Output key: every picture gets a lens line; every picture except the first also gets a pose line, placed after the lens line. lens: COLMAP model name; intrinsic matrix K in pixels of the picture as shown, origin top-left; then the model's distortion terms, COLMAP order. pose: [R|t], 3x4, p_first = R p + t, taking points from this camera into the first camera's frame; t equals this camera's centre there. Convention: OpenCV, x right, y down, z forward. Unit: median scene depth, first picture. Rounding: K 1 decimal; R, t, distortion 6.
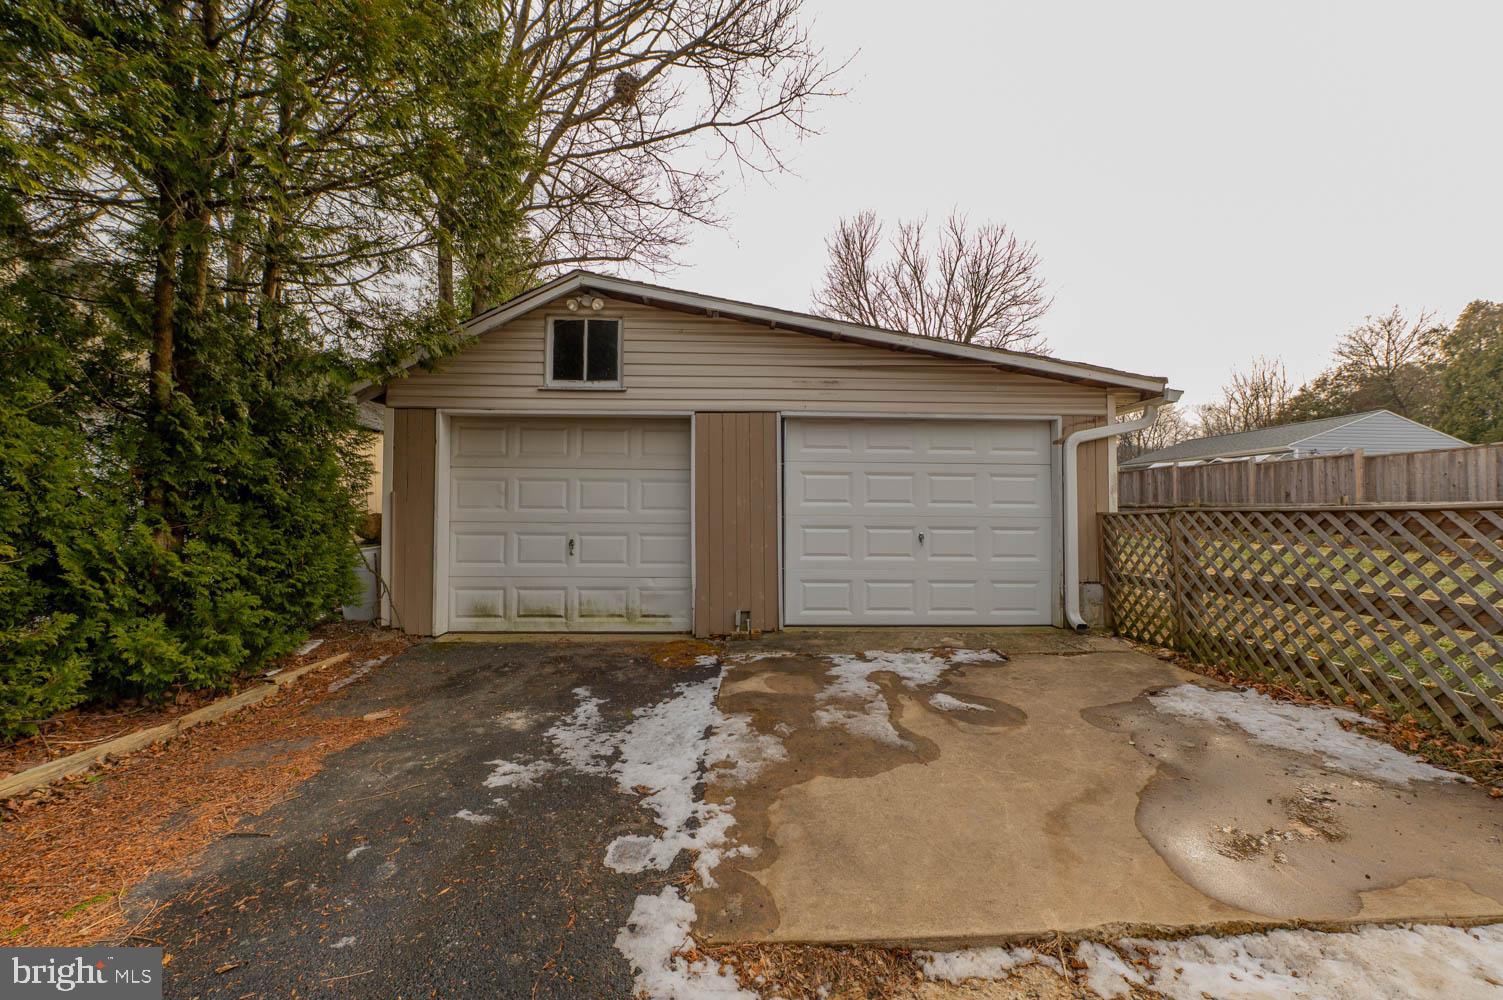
lens RADIAL K [[592.5, 0, 751.1], [0, 592.5, 490.2], [0, 0, 1]] dist [-0.000314, -0.000056]
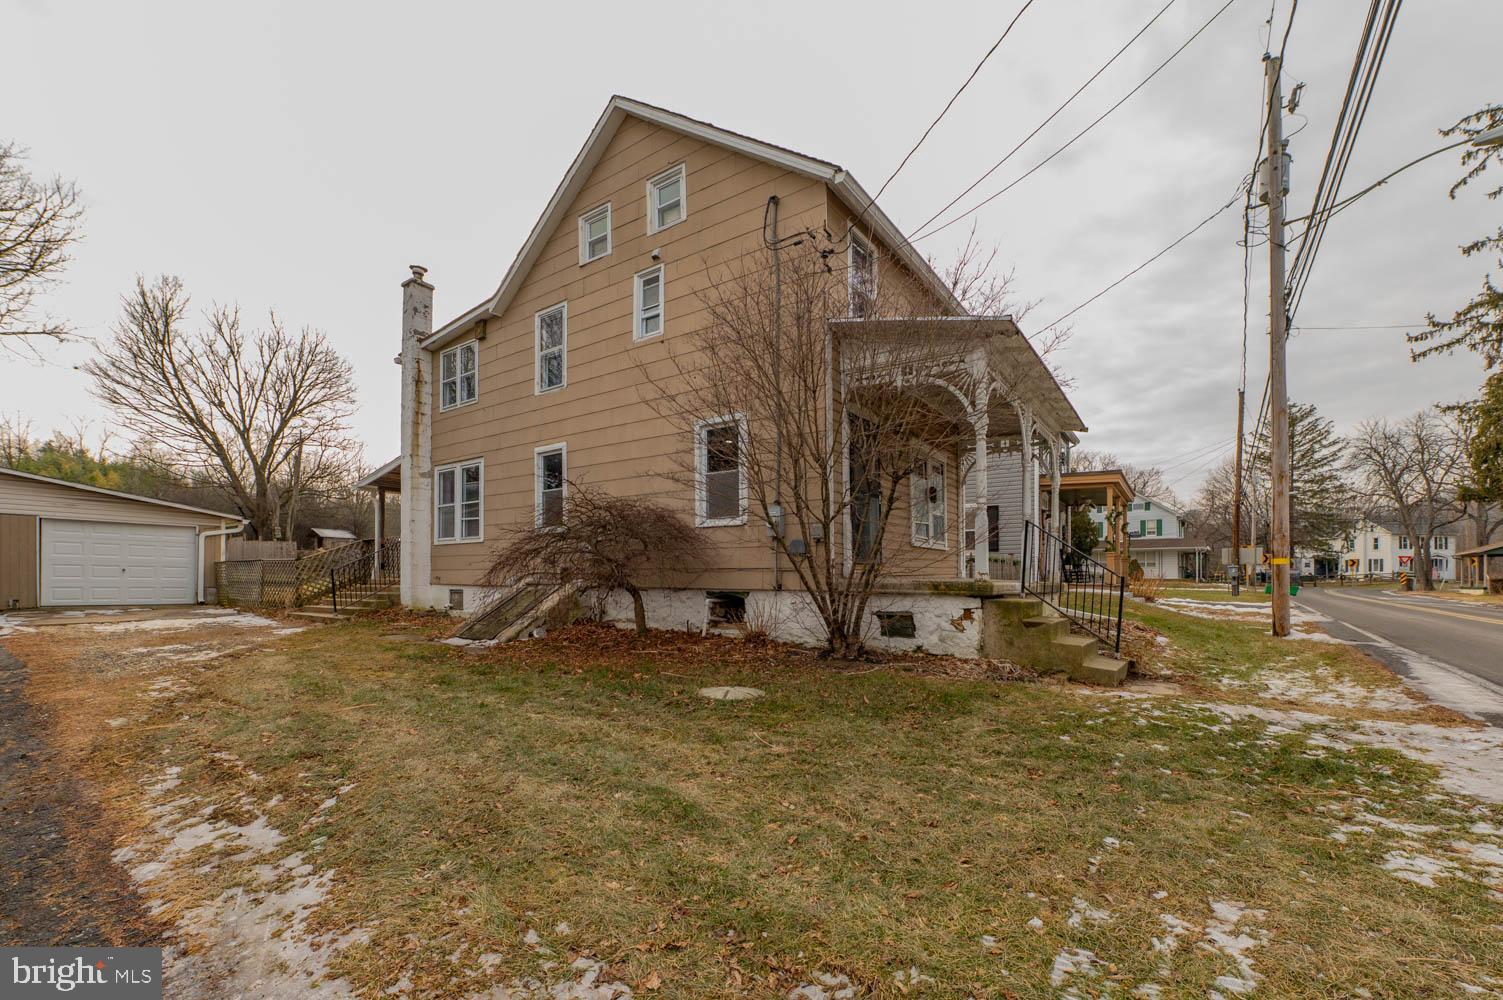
lens RADIAL K [[623.5, 0, 754.3], [0, 623.5, 573.8], [0, 0, 1]] dist [0.000487, -0.000033]
pose [[0.622659, 0.008273, 0.782449, -0.113987], [-0.039379, 0.999008, 0.020775, -0.064069], [-0.781502, -0.043748, 0.622368, -2.705284]]
